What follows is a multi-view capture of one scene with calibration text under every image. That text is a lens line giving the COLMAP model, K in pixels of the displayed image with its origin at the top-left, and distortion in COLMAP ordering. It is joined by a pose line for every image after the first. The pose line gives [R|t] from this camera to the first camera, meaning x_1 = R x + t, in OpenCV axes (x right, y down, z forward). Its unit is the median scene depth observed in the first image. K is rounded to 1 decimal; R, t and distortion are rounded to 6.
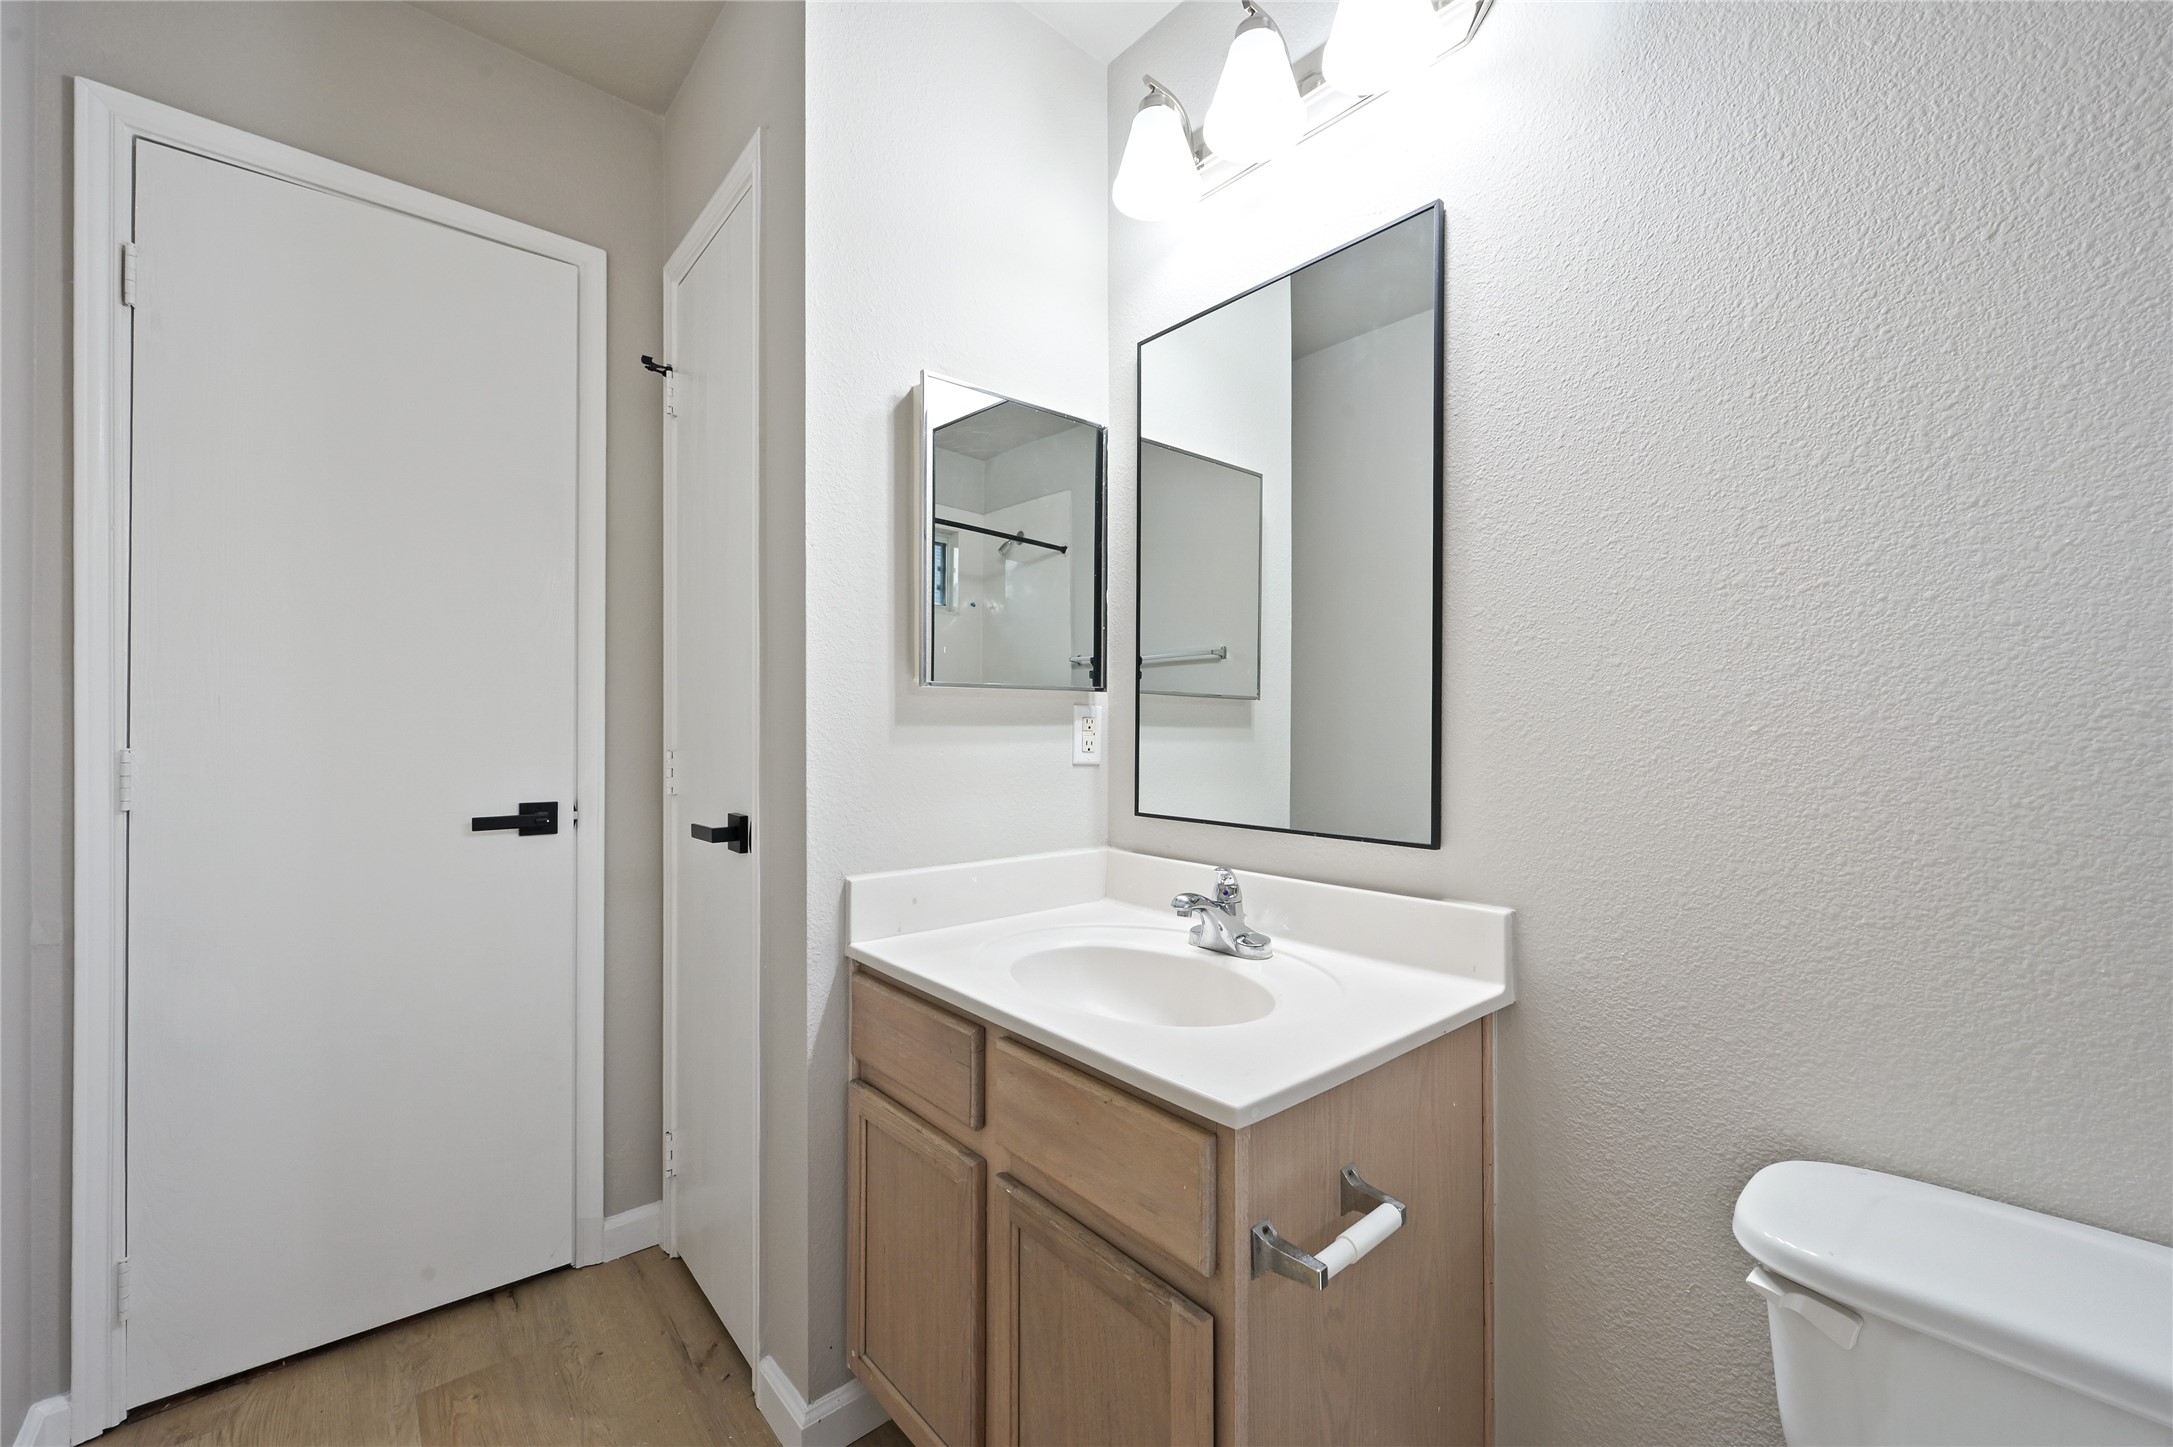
lens RADIAL K [[868.4, 0, 1092.1], [0, 868.4, 724.3], [0, 0, 1]] dist [-0.000942, -0.000039]
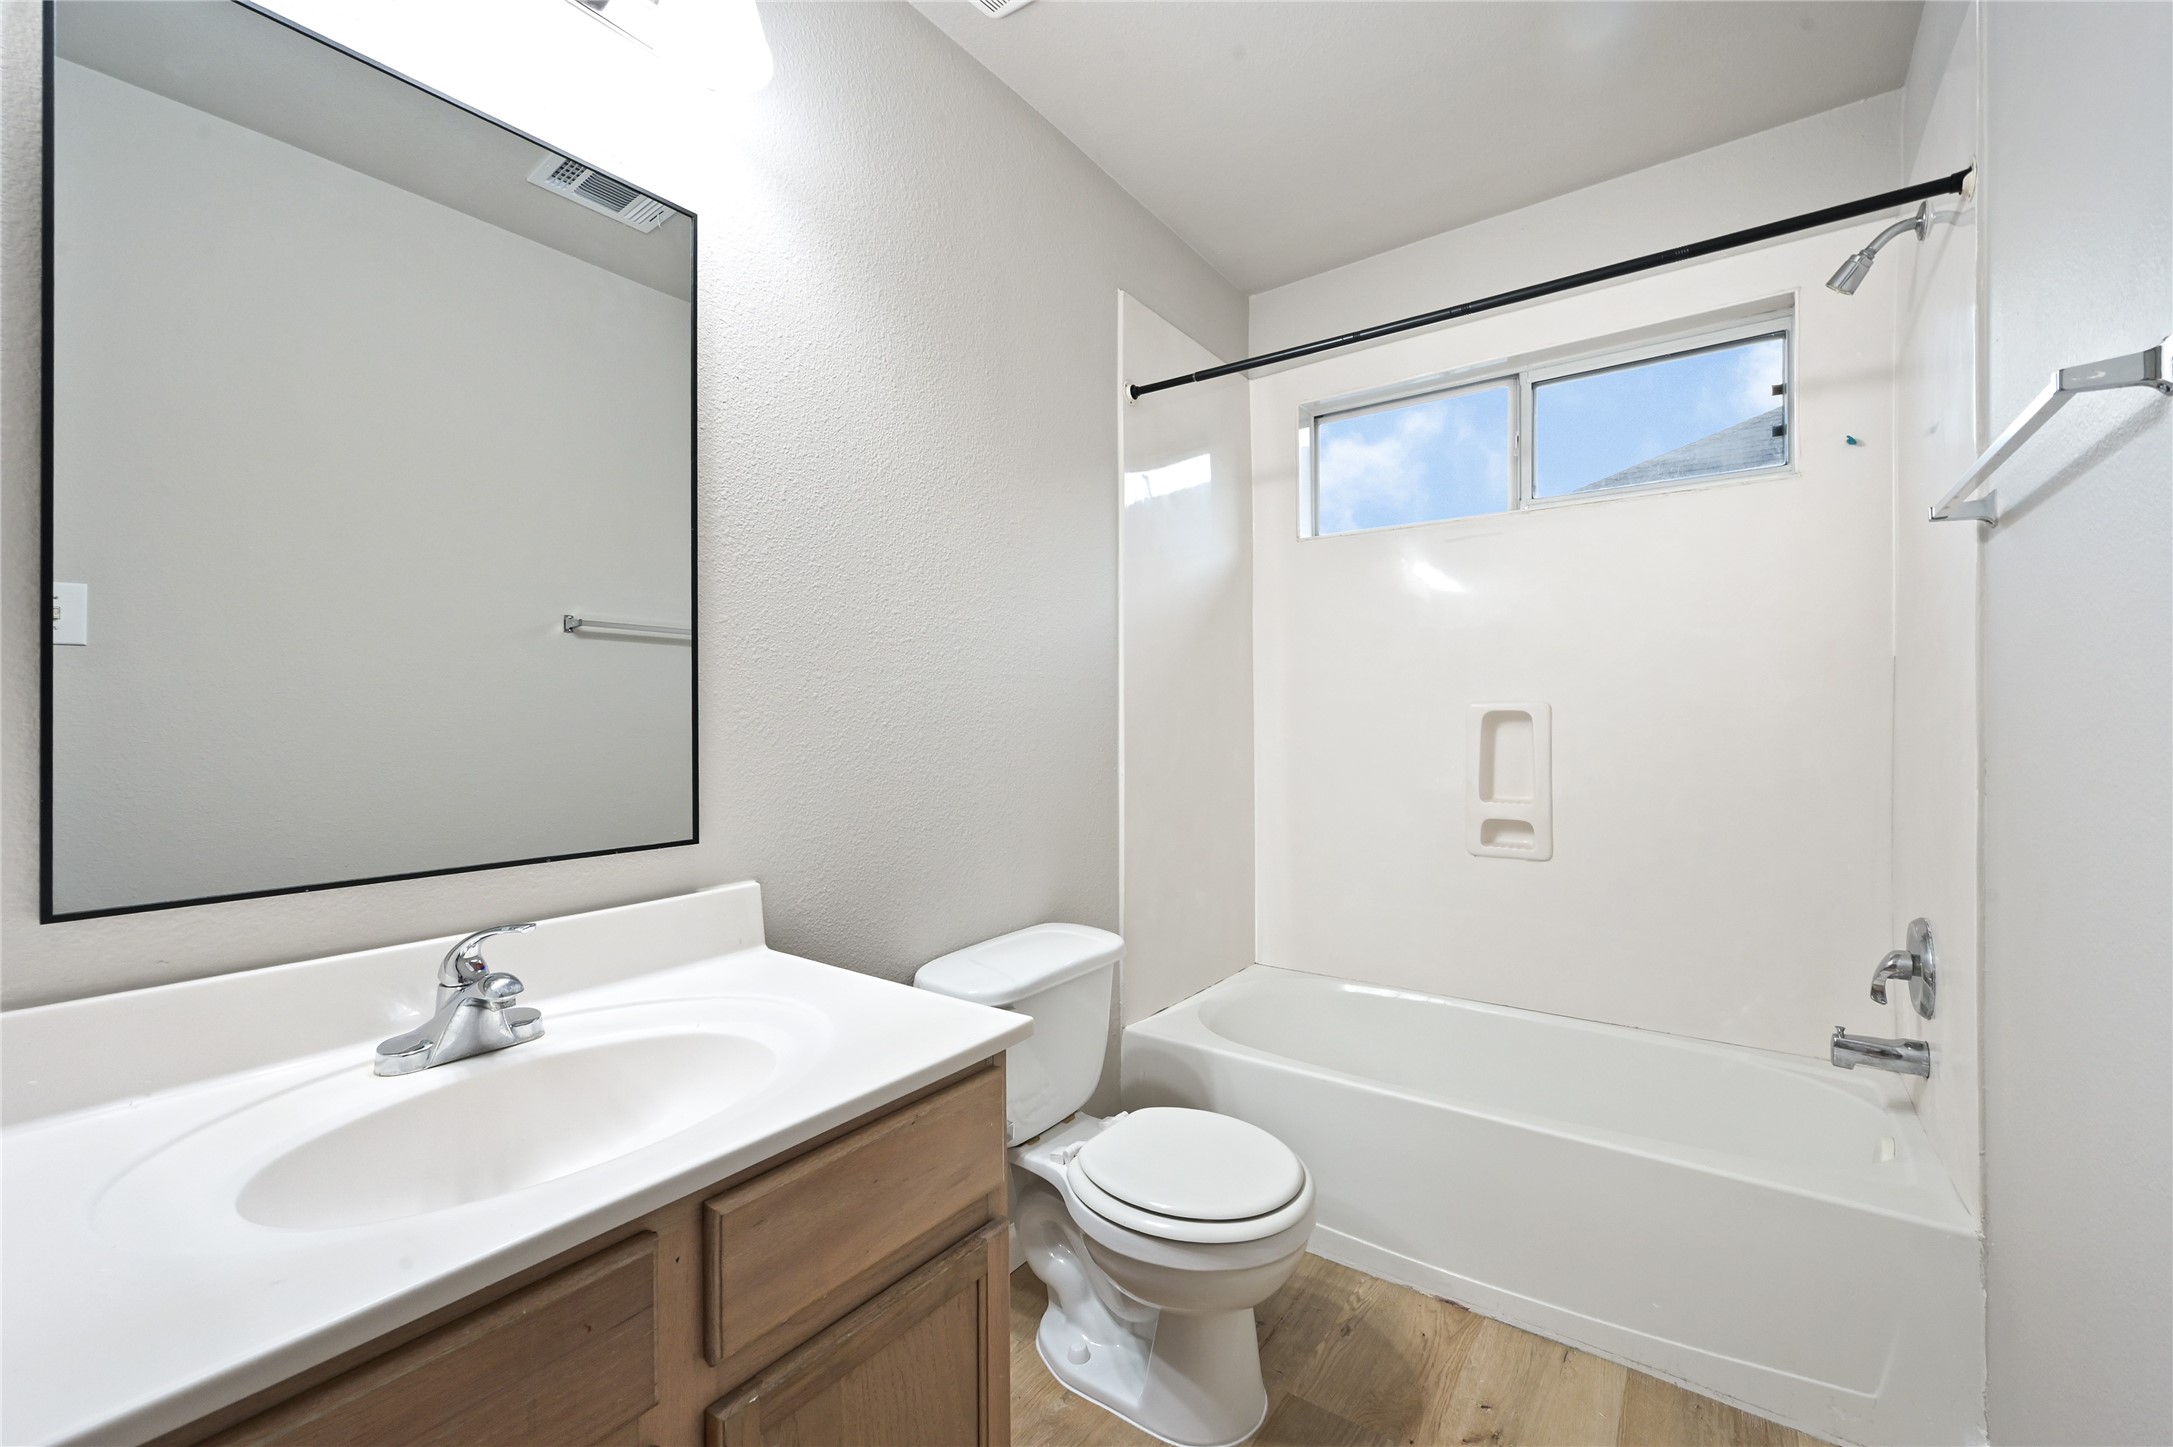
lens RADIAL K [[868.4, 0, 1092.1], [0, 868.4, 724.3], [0, 0, 1]] dist [-0.000942, -0.000039]
pose [[-0.211465, -0.004777, 0.977374, -0.833848], [0.003647, 0.999977, 0.005676, -0.001148], [-0.977379, 0.004764, -0.211442, 0.890446]]
